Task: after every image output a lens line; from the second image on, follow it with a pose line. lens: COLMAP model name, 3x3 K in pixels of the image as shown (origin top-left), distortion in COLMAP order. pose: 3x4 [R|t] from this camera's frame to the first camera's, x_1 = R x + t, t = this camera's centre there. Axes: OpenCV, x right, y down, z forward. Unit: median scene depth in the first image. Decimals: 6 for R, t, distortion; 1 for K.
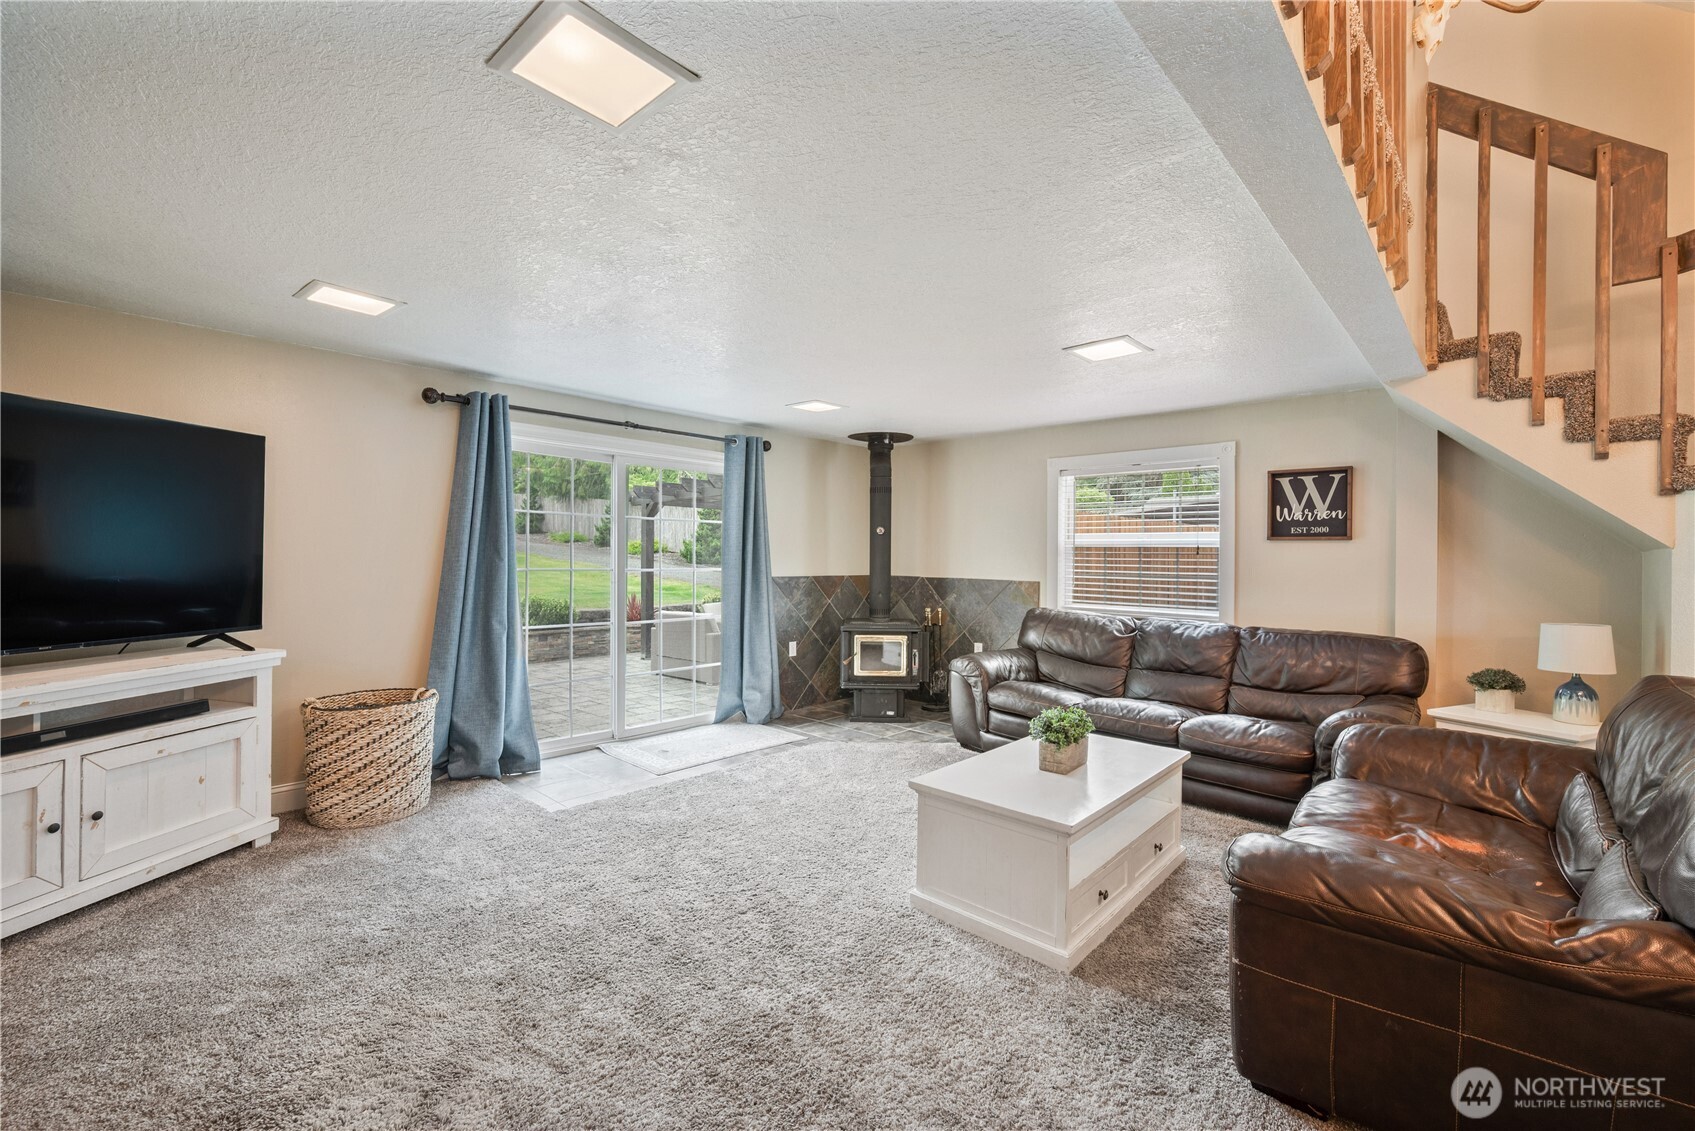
lens RADIAL K [[694.6, 0, 839.6], [0, 694.6, 560.2], [0, 0, 1]] dist [0.011570, 0.000329]
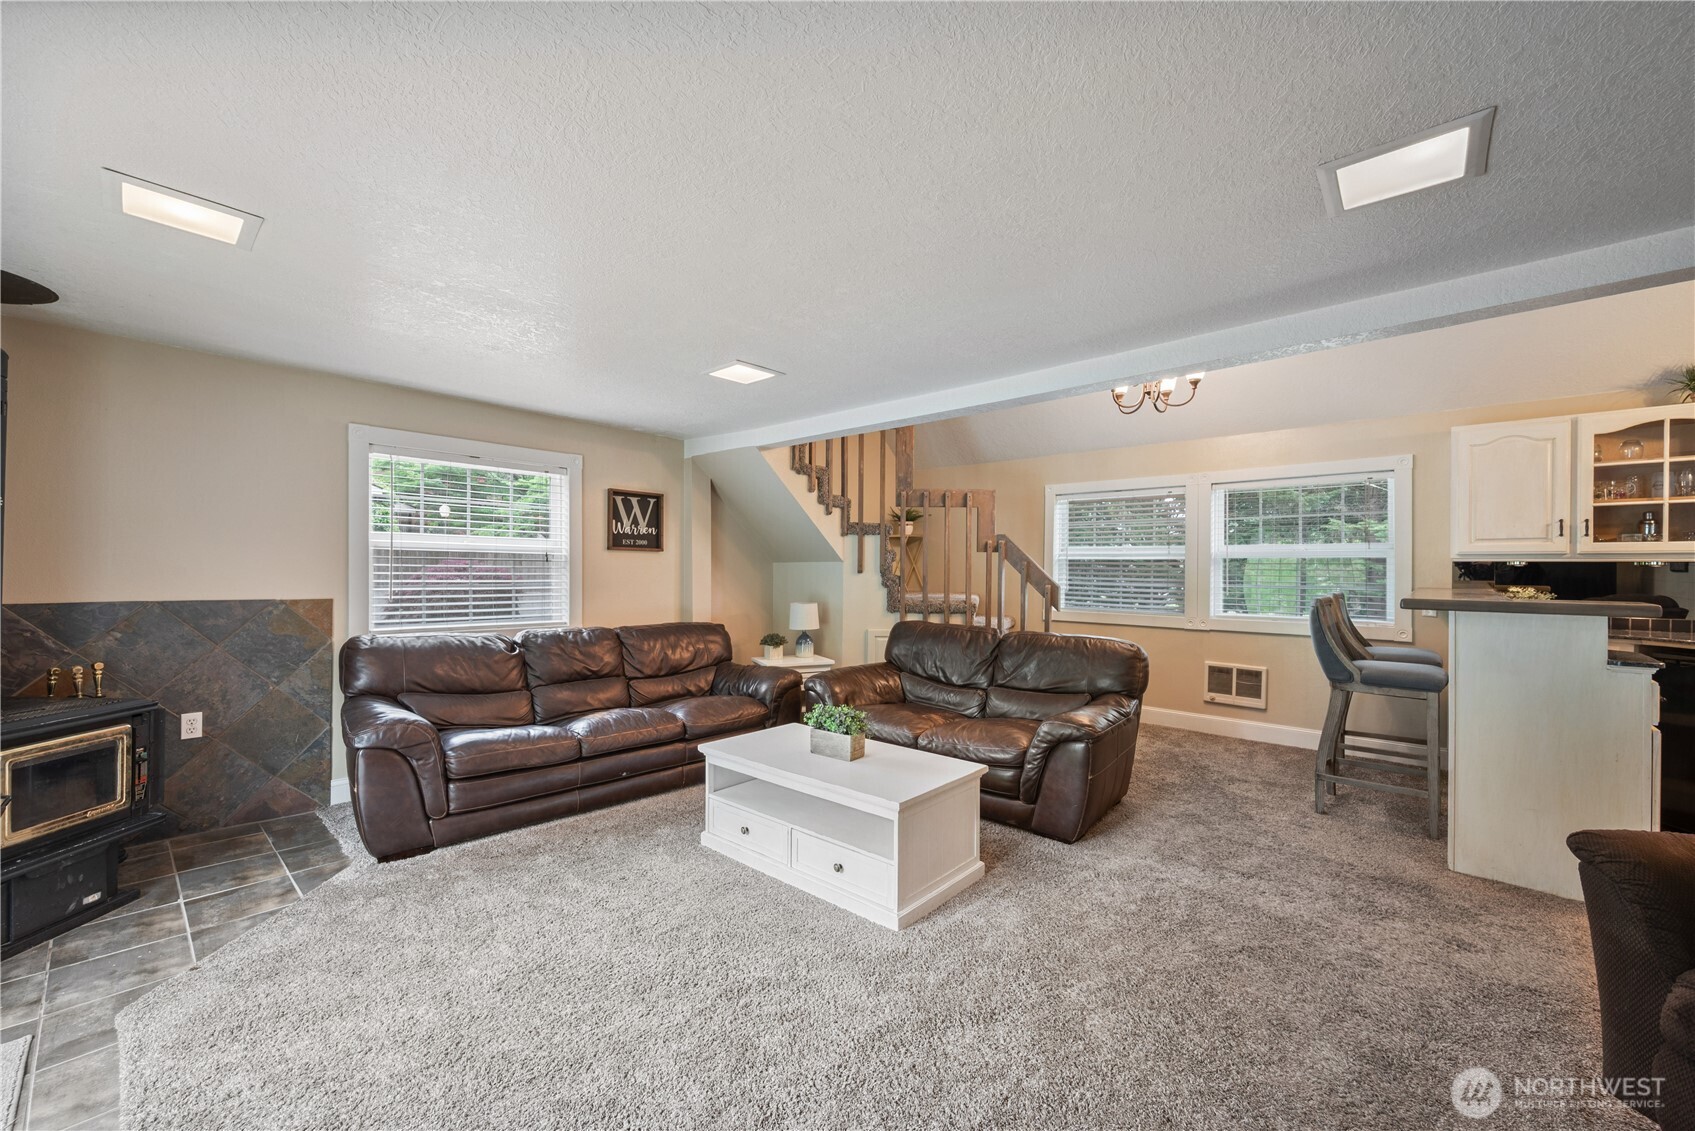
lens RADIAL K [[668.3, 0, 847.0], [0, 668.3, 567.8], [0, 0, 1]] dist [0.001759, 0.000196]
pose [[-0.006374, -0.006712, 0.999957, -0.484721], [-0.003901, 0.999970, 0.006687, -0.008021], [-0.999972, -0.003858, -0.006400, 0.638625]]
